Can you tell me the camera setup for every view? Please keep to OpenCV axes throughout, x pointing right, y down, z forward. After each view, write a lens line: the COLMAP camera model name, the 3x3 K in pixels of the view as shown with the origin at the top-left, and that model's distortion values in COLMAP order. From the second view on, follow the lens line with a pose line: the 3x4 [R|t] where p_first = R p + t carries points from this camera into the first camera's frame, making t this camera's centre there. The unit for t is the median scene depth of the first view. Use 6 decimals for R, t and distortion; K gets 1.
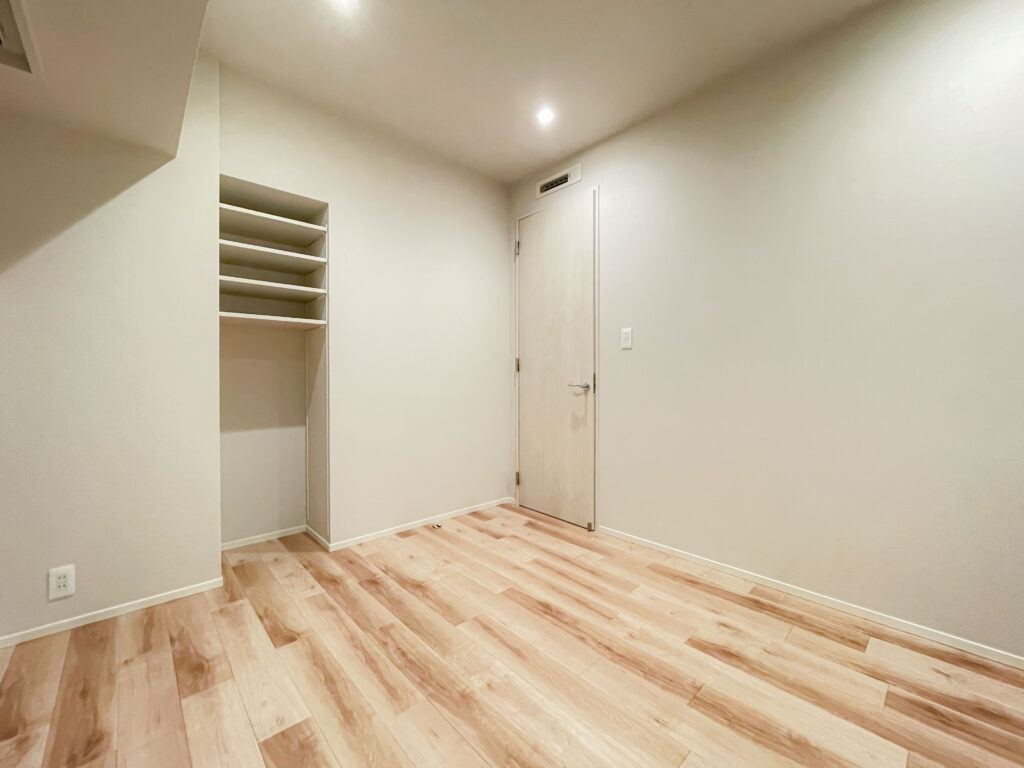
lens RADIAL K [[416.5, 0, 512.9], [0, 416.5, 380.2], [0, 0, 1]] dist [0.001186, 0.000024]
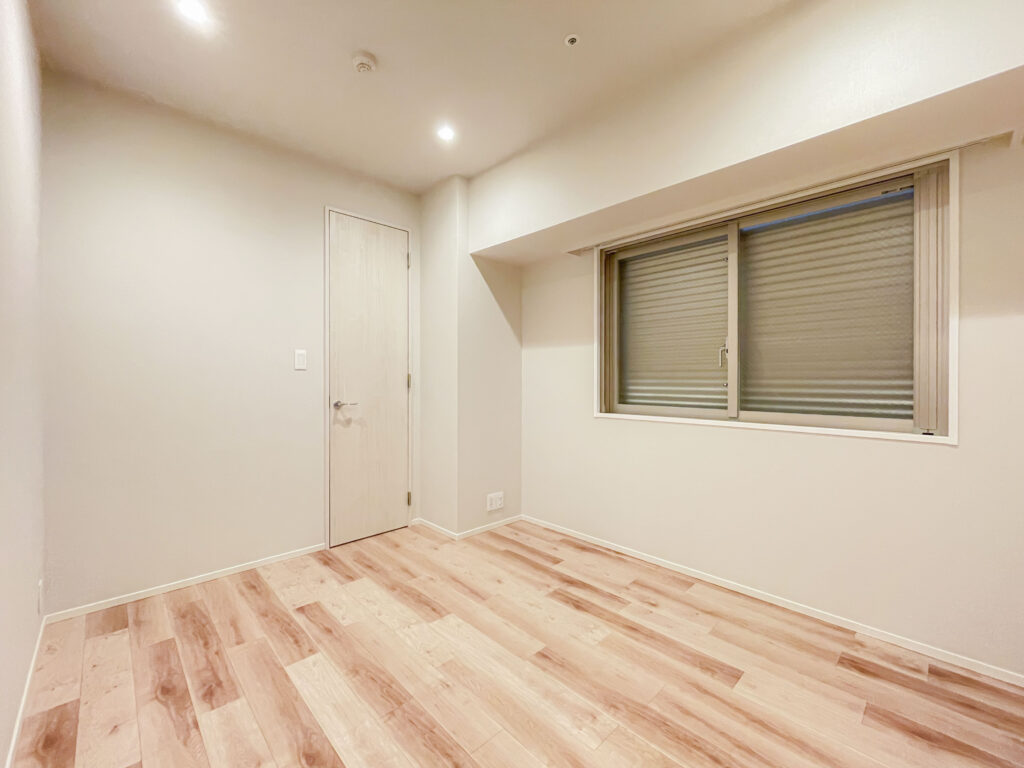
lens RADIAL K [[416.5, 0, 510.9], [0, 416.5, 382.3], [0, 0, 1]] dist [0.001186, 0.000024]
pose [[-0.999592, 0.001148, -0.028535, 0.178357], [0.000890, 0.999959, 0.009063, -0.088353], [0.028544, 0.009033, -0.999552, 2.074223]]
